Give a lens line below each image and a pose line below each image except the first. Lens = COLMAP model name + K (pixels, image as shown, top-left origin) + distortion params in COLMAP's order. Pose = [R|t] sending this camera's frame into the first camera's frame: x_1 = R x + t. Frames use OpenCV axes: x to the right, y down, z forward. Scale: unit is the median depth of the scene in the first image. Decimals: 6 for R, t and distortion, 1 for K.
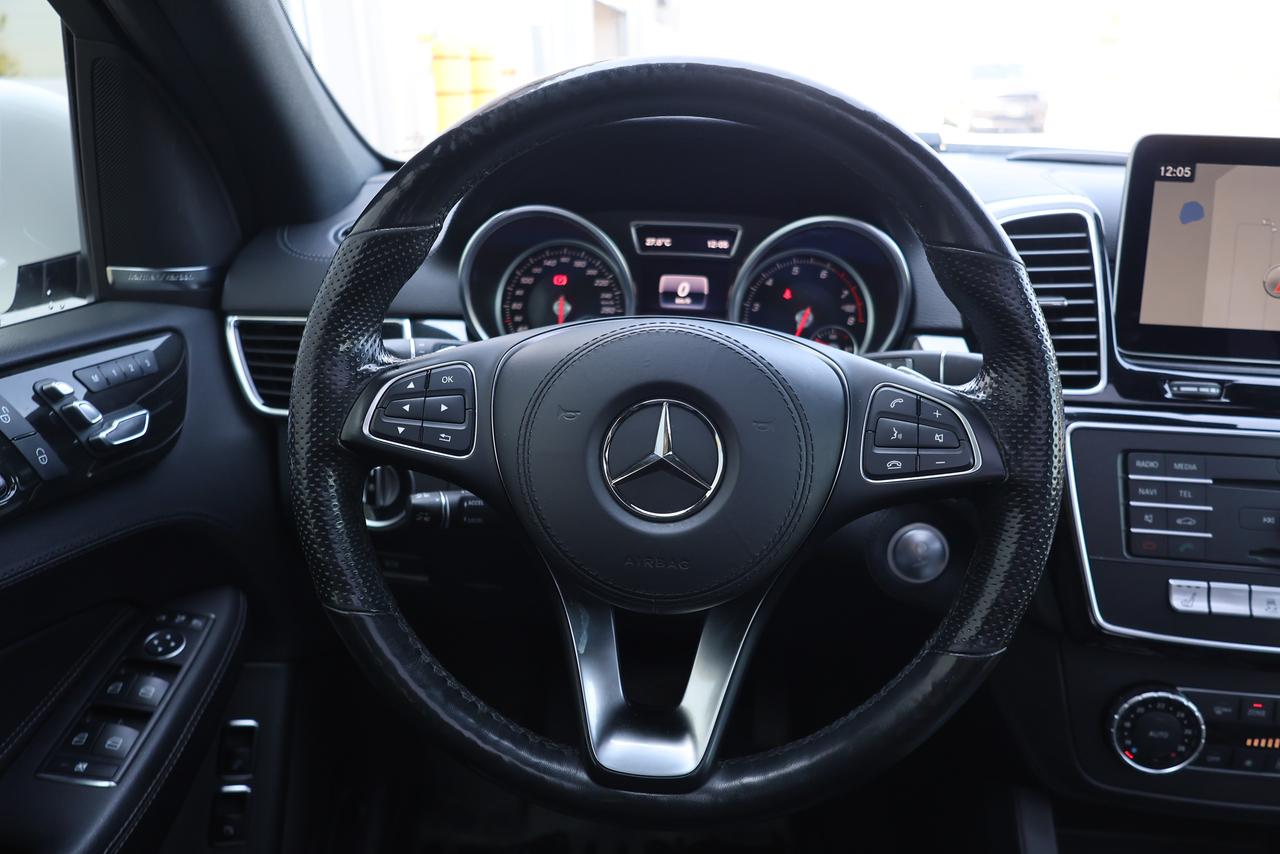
lens RADIAL K [[875.4, 0, 643.5], [0, 875.4, 420.9], [0, 0, 1]] dist [-0.015930, 0.021554]
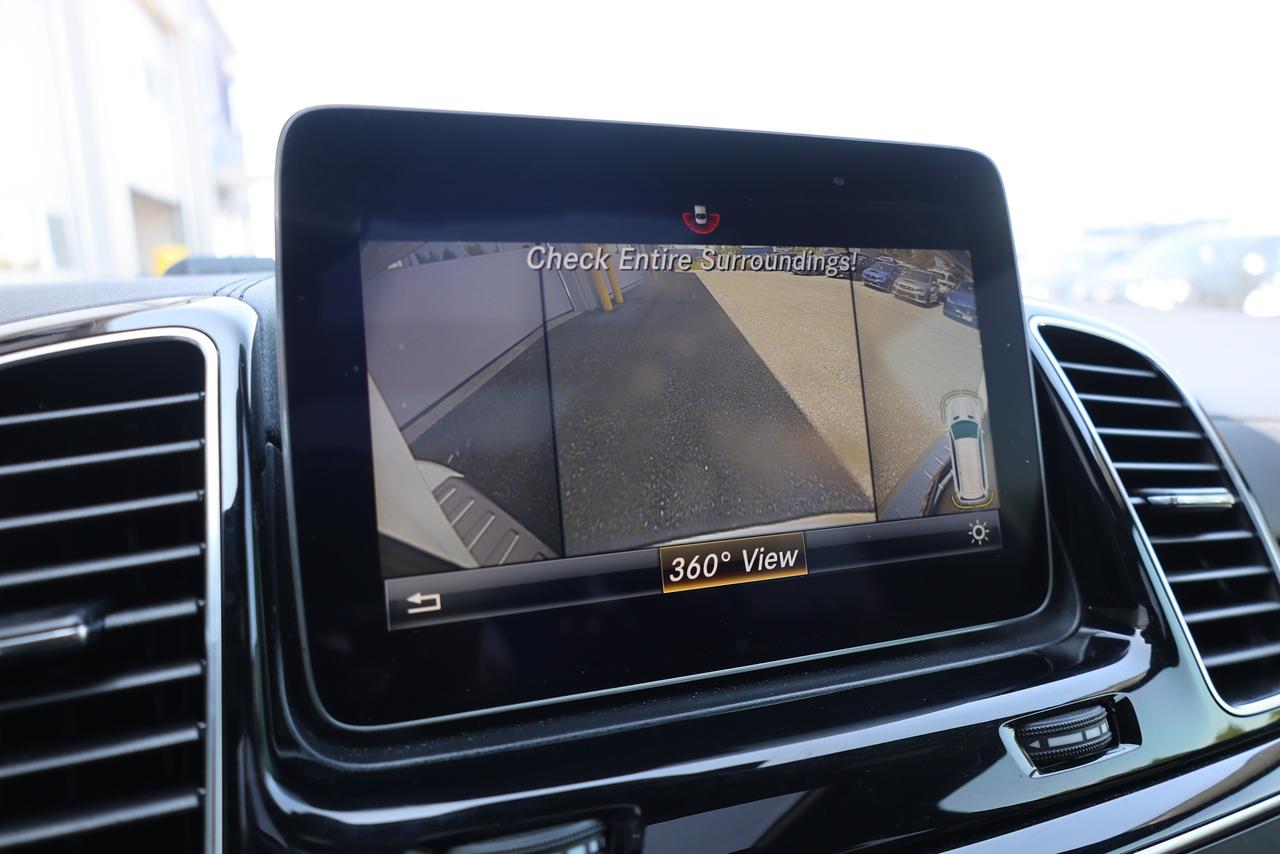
lens RADIAL K [[875.4, 0, 649.2], [0, 875.4, 412.6], [0, 0, 1]] dist [-0.015930, 0.021554]
pose [[0.905138, -0.090331, 0.415410, 0.551118], [0.176345, 0.968908, -0.173551, -0.123980], [-0.386817, 0.230343, 0.892925, 0.666788]]
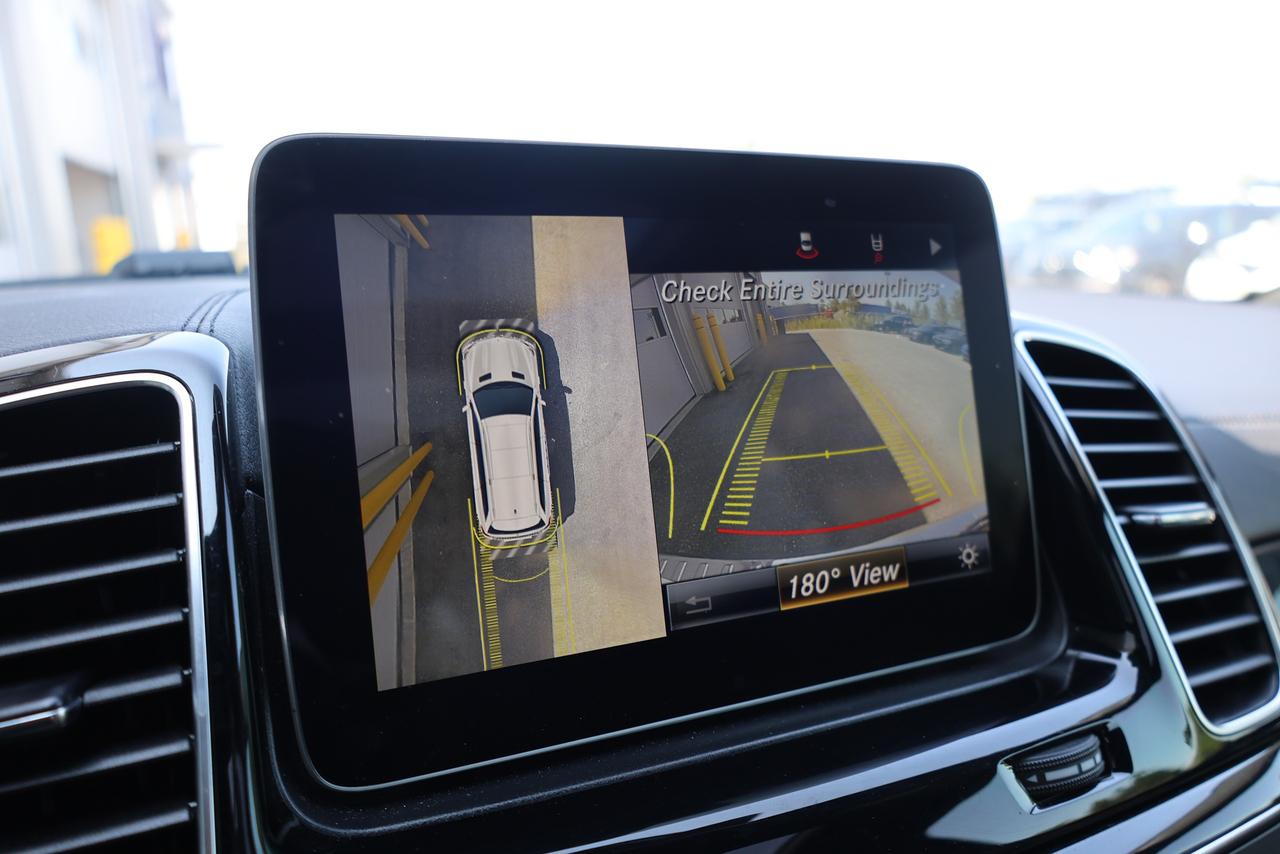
lens RADIAL K [[875.4, 0, 640.8], [0, 875.4, 413.8], [0, 0, 1]] dist [-0.015930, 0.021554]
pose [[0.886016, -0.115304, 0.449090, 0.543279], [0.193244, 0.972282, -0.131620, -0.157712], [-0.421466, 0.203401, 0.883739, 0.676618]]
